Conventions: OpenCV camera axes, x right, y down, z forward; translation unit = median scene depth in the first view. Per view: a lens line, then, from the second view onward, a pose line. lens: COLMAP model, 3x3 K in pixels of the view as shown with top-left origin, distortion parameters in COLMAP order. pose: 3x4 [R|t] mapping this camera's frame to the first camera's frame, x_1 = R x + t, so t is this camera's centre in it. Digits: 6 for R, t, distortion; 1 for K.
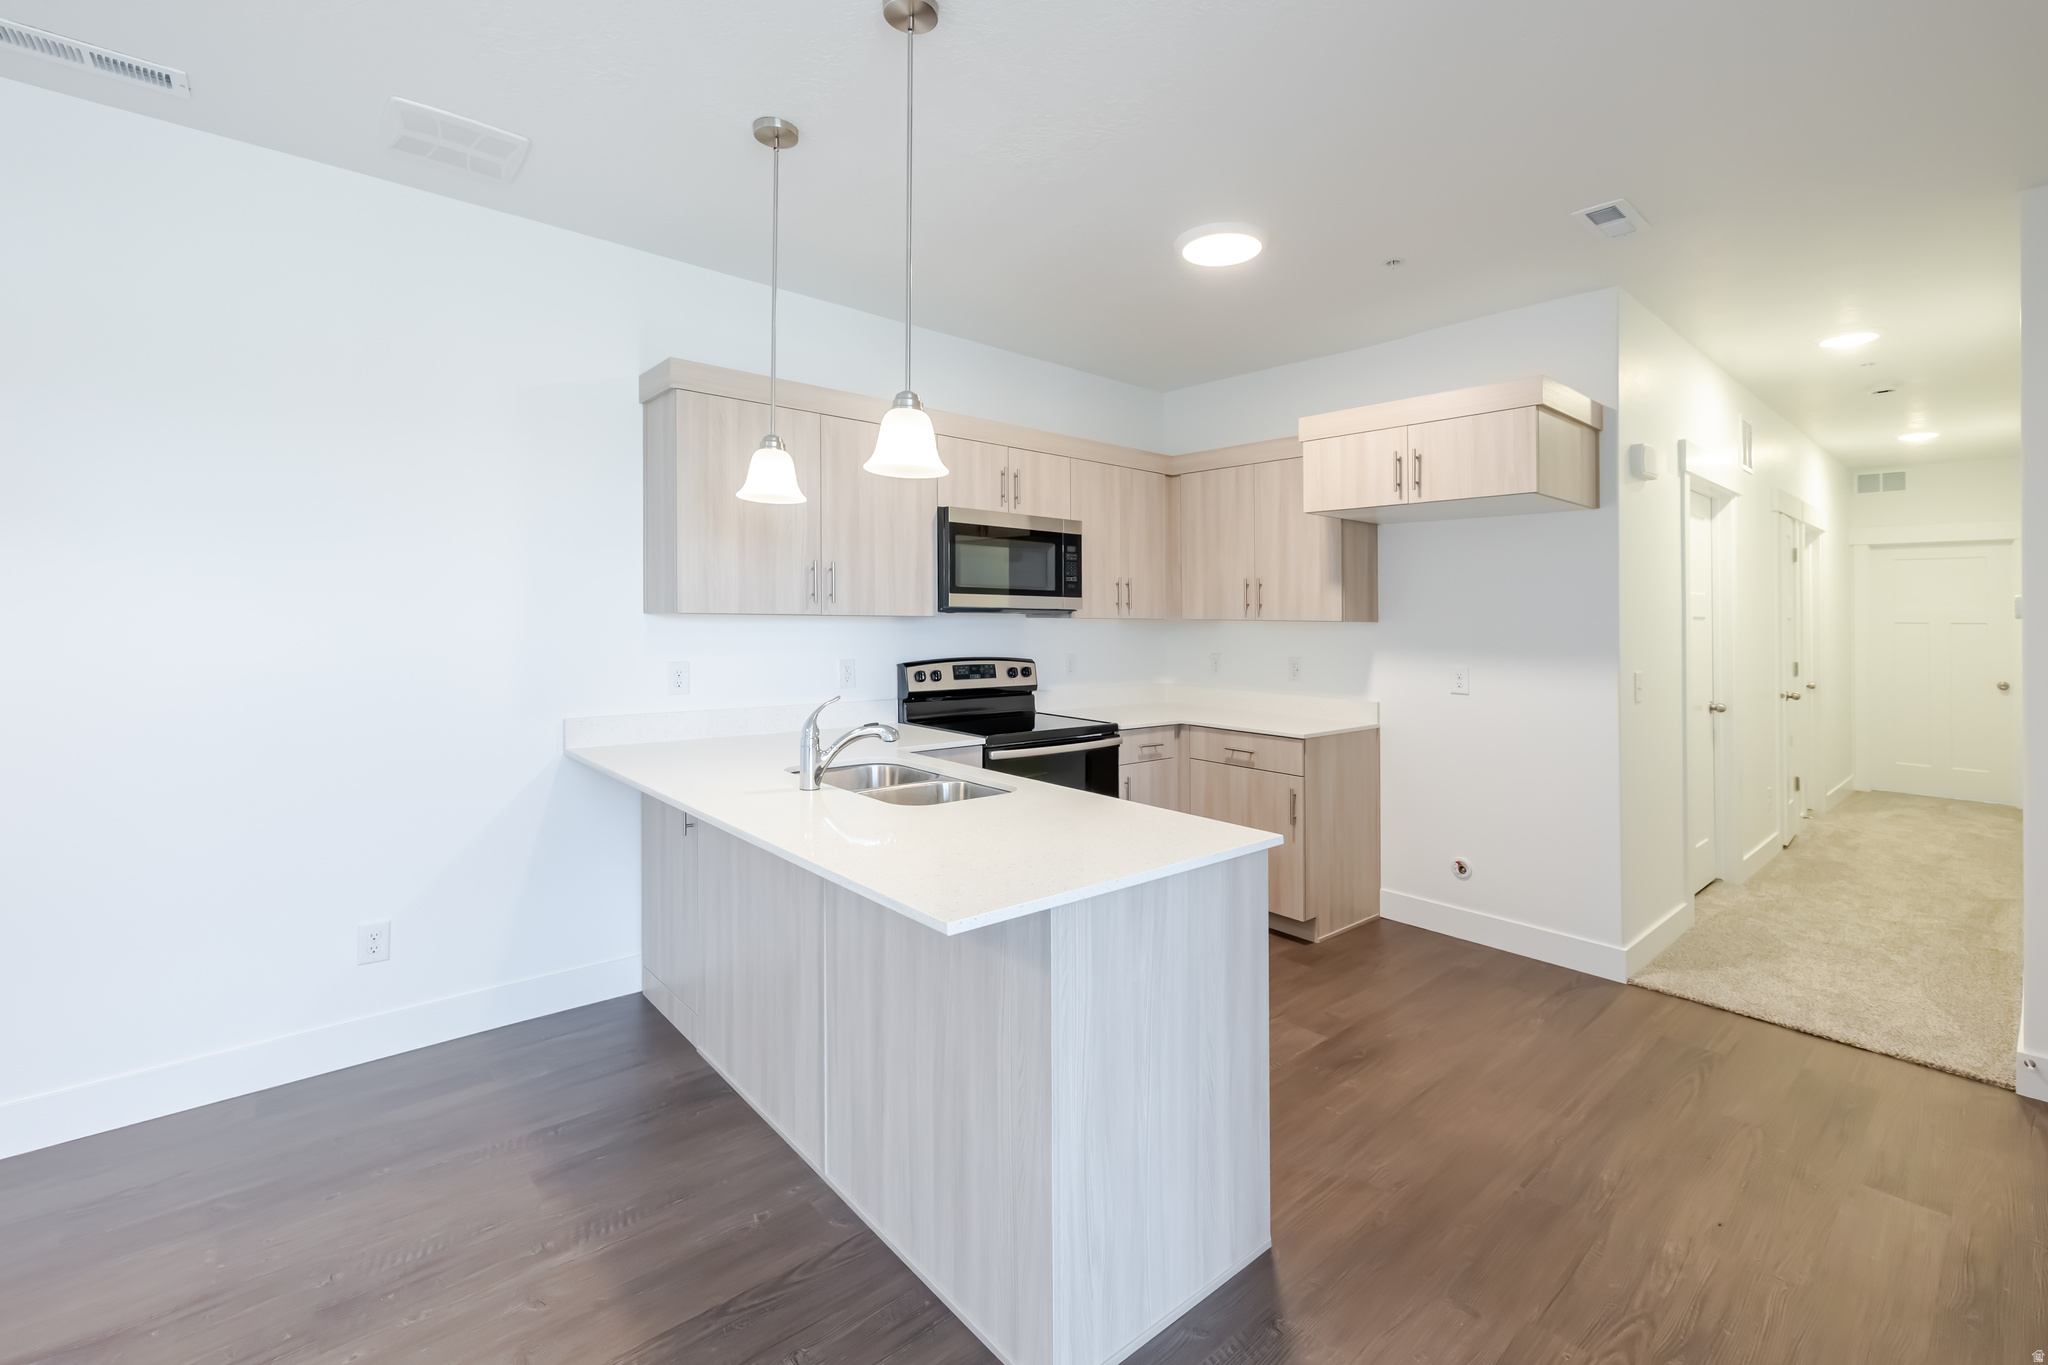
lens RADIAL K [[875.8, 0, 1024.2], [0, 875.8, 623.9], [0, 0, 1]] dist [-0.000566, 0.000105]
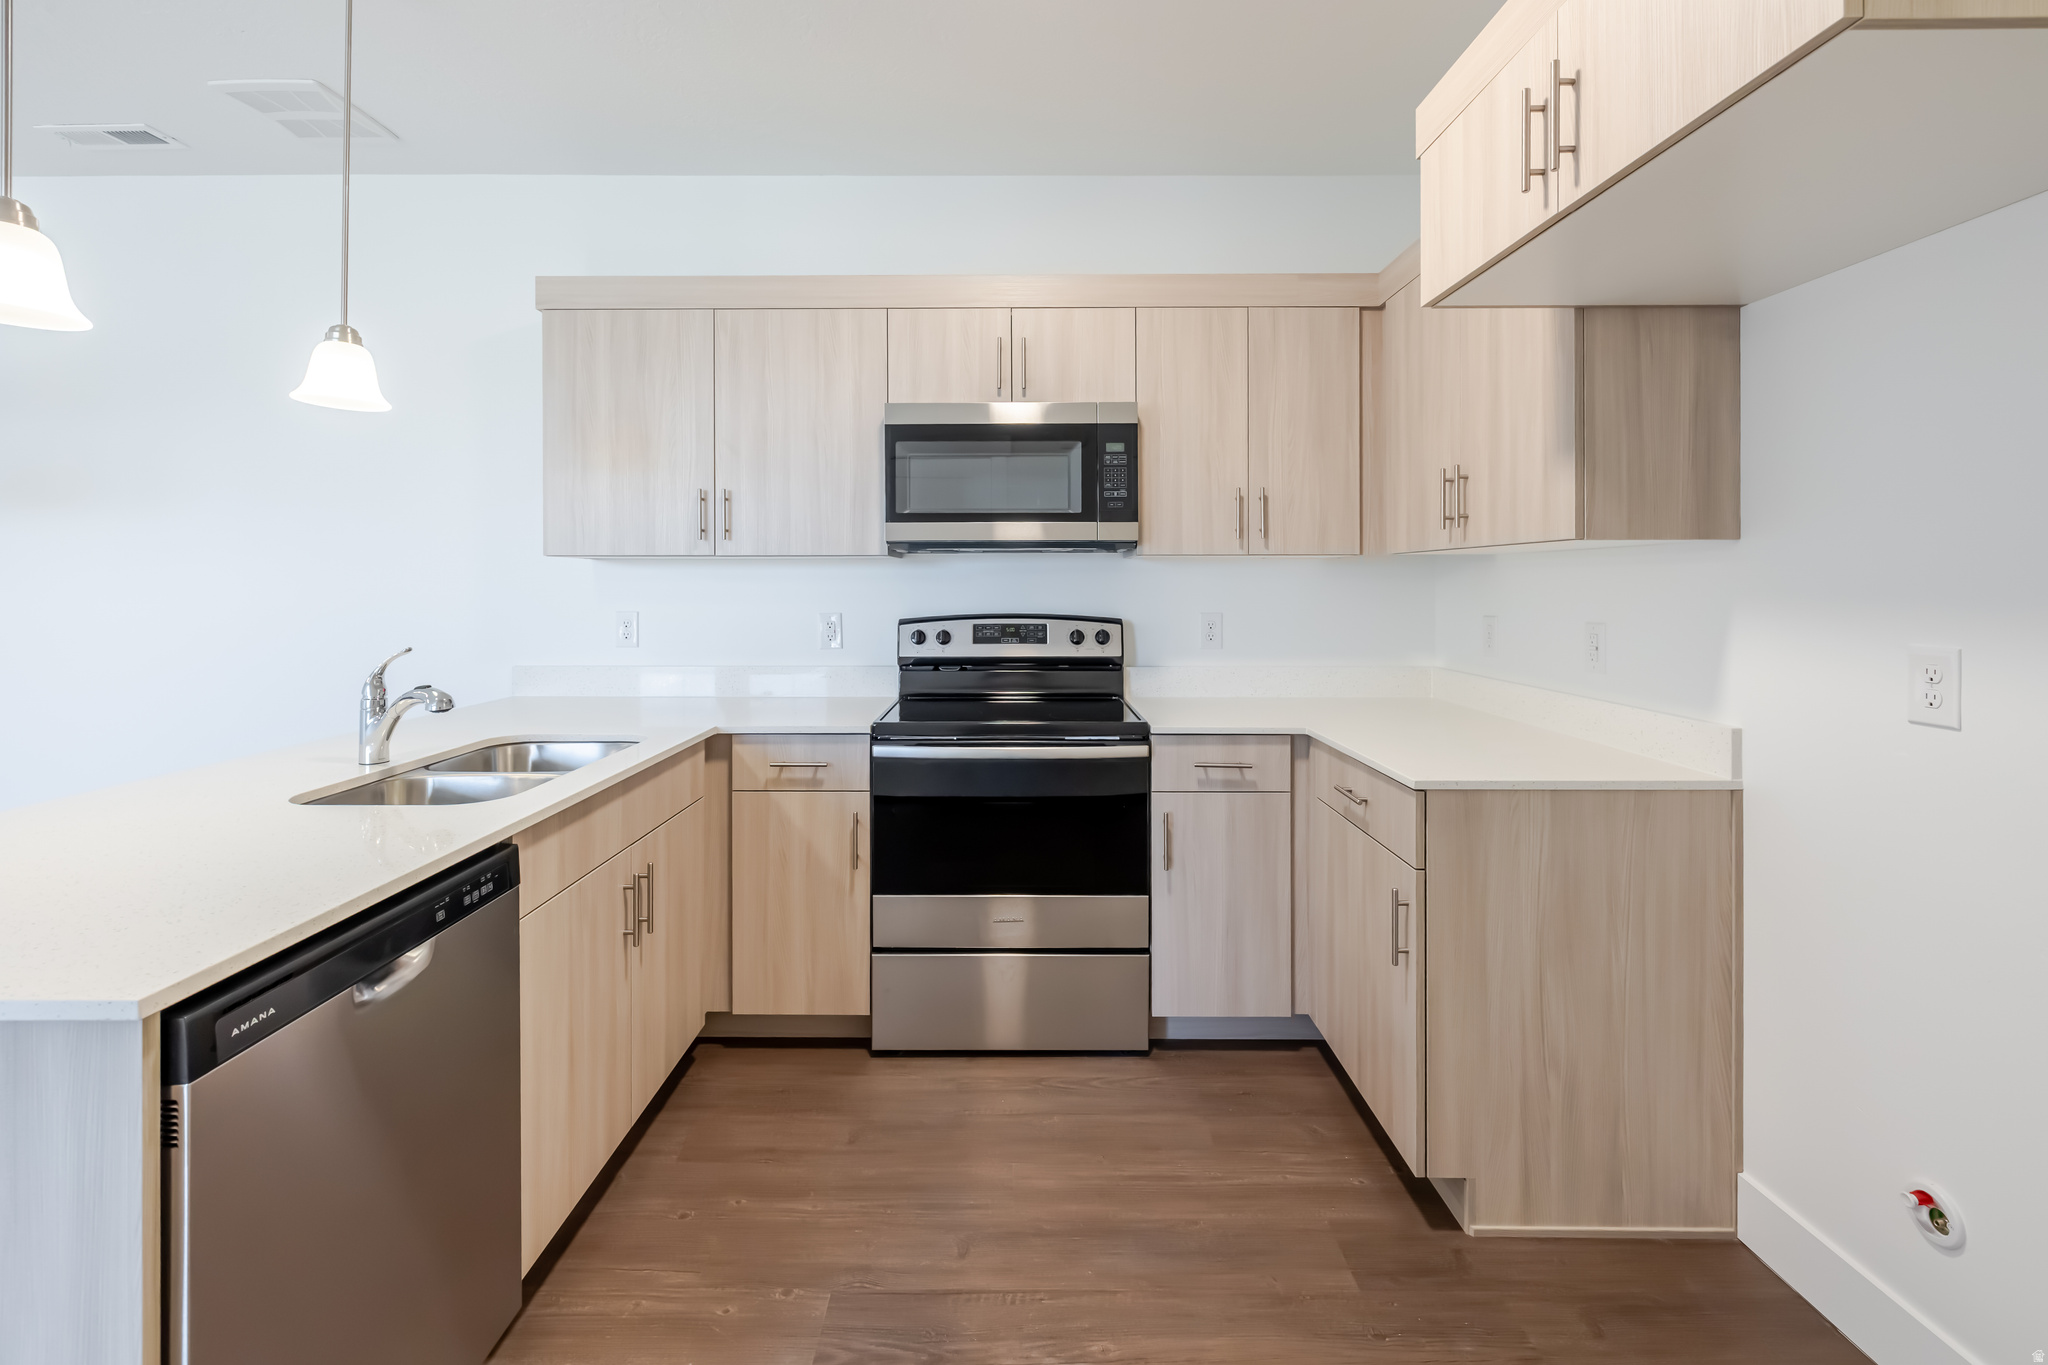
lens RADIAL K [[881.4, 0, 1017.9], [0, 881.4, 605.9], [0, 0, 1]] dist [0.000943, 0.000031]
pose [[0.756640, 0.002532, -0.653827, 0.471637], [0.005780, 0.999928, 0.010560, 0.026815], [0.653807, -0.011769, 0.756570, 0.510609]]
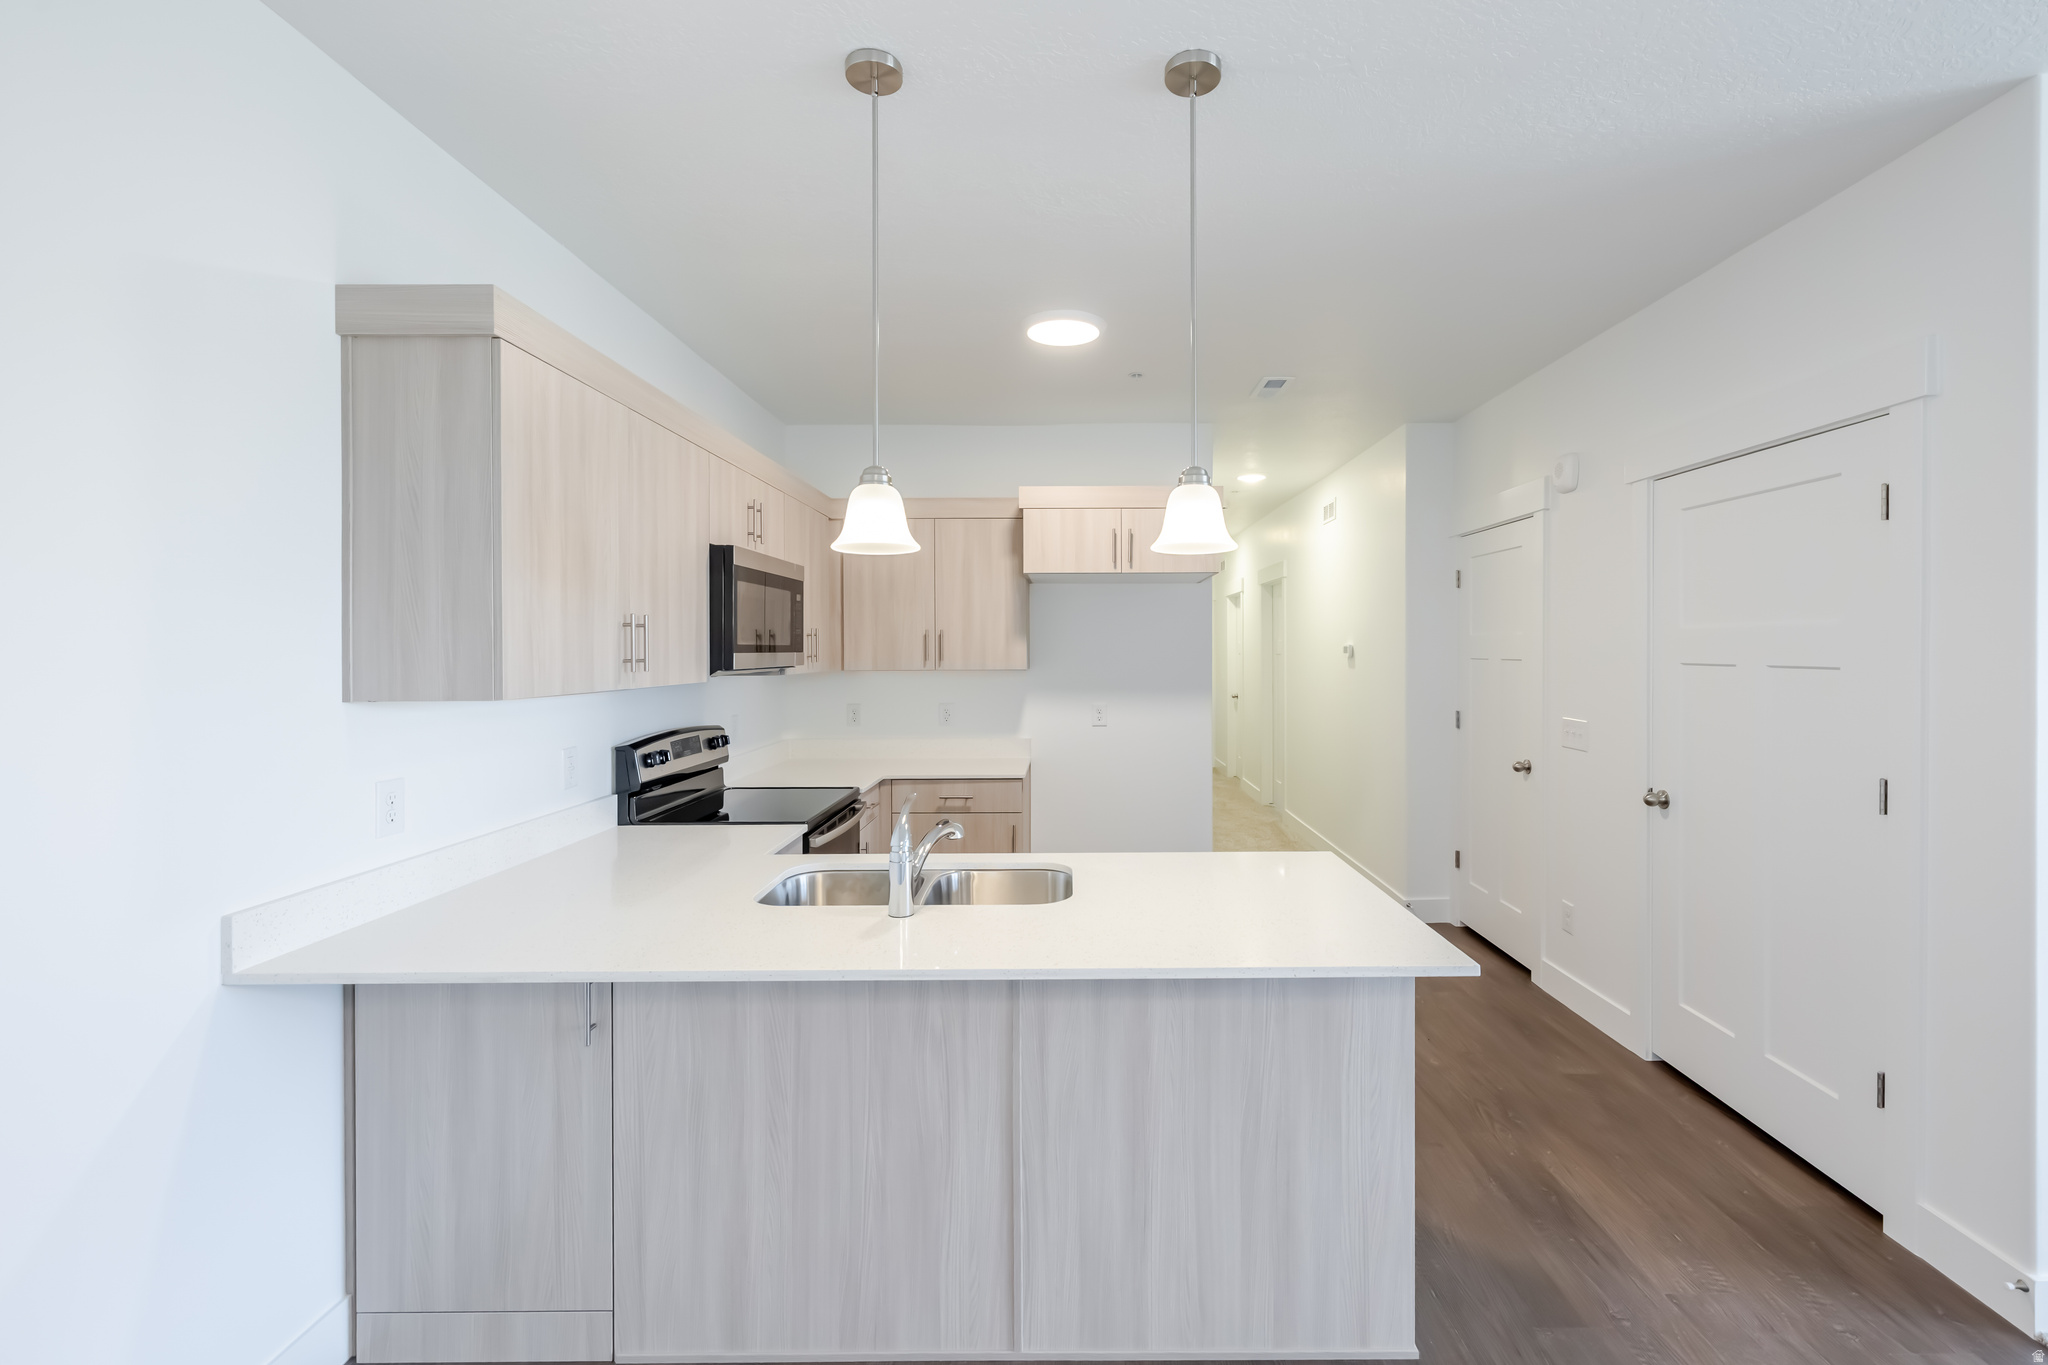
lens RADIAL K [[881.2, 0, 1064.3], [0, 881.2, 644.5], [0, 0, 1]] dist [-0.016908, 0.000010]
pose [[0.658885, -0.013332, 0.752125, -0.484543], [0.021676, 0.999764, -0.001267, -0.034828], [-0.751931, 0.017138, 0.659019, 0.232018]]
